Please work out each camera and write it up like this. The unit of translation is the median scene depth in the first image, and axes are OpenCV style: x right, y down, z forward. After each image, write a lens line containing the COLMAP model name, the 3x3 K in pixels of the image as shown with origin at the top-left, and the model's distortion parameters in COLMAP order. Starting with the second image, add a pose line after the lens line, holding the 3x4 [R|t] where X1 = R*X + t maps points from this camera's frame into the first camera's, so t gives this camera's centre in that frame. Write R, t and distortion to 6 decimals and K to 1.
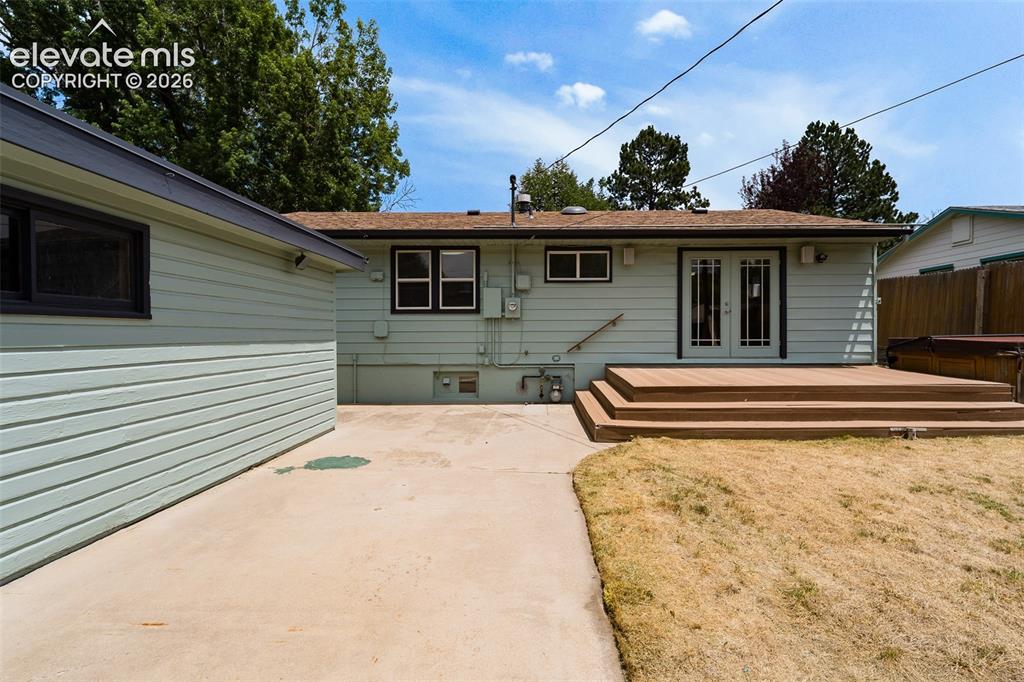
lens RADIAL K [[445.9, 0, 512.7], [0, 445.9, 309.3], [0, 0, 1]] dist [-0.001054, -0.000309]
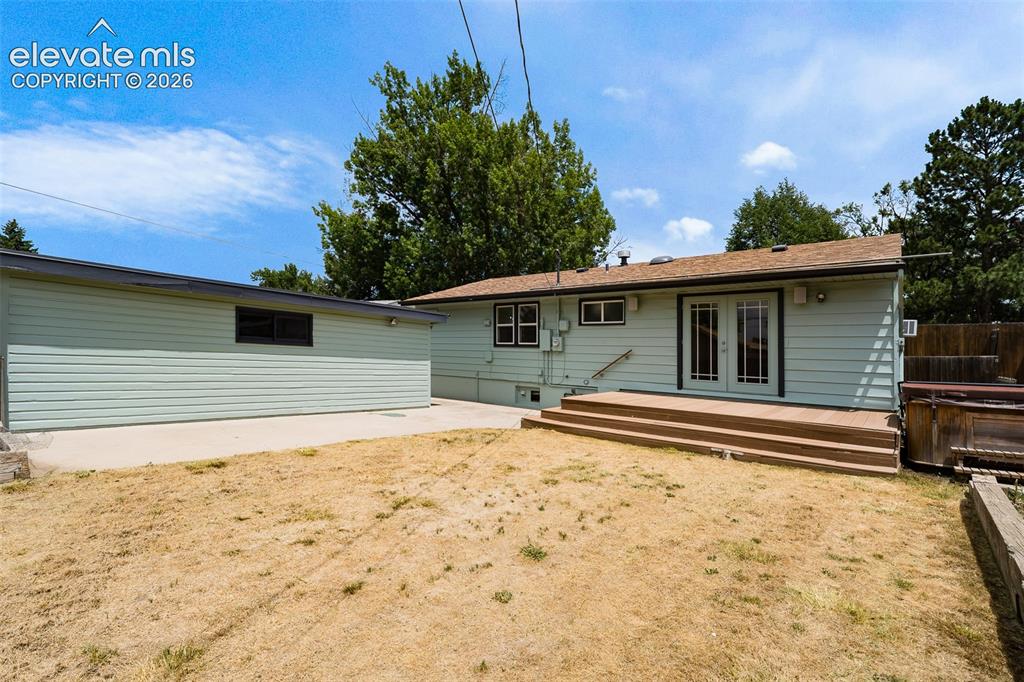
lens RADIAL K [[441.5, 0, 523.6], [0, 441.5, 337.6], [0, 0, 1]] dist [0.007537, -0.000198]
pose [[0.795819, 0.004243, -0.605520, 0.749776], [-0.011796, 0.999894, -0.008496, -0.010026], [0.605420, 0.013904, 0.795785, -0.169031]]
